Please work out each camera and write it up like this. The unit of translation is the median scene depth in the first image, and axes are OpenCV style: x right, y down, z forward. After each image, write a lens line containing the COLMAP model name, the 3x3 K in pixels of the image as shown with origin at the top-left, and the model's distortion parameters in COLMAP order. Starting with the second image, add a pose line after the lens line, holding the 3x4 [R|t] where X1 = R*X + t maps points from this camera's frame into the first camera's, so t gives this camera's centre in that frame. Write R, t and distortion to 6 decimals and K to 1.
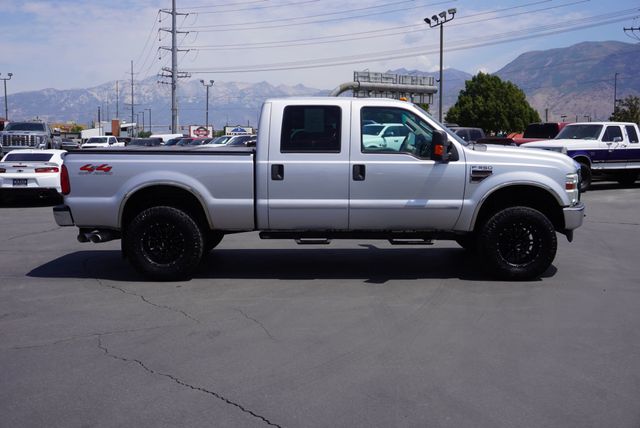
lens RADIAL K [[681.0, 0, 319.8], [0, 681.0, 216.2], [0, 0, 1]] dist [-0.014852, 0.000000]
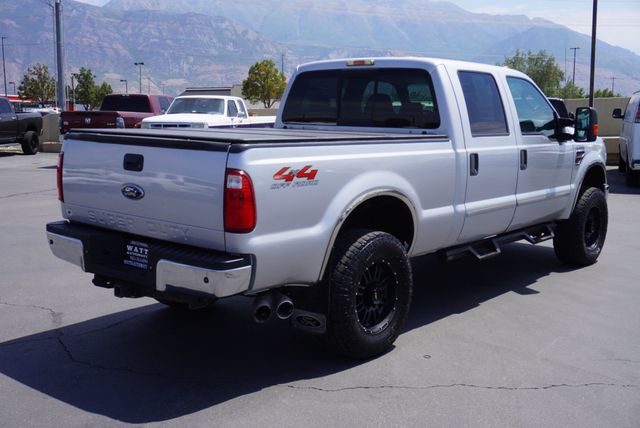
lens RADIAL K [[717.2, 0, 317.4], [0, 717.2, 215.7], [0, 0, 1]] dist [0.086618, 0.000000]
pose [[0.650846, -0.104013, 0.752051, -0.733443], [0.081032, 0.994429, 0.067408, -0.074518], [-0.754873, 0.017068, 0.655649, 0.627580]]
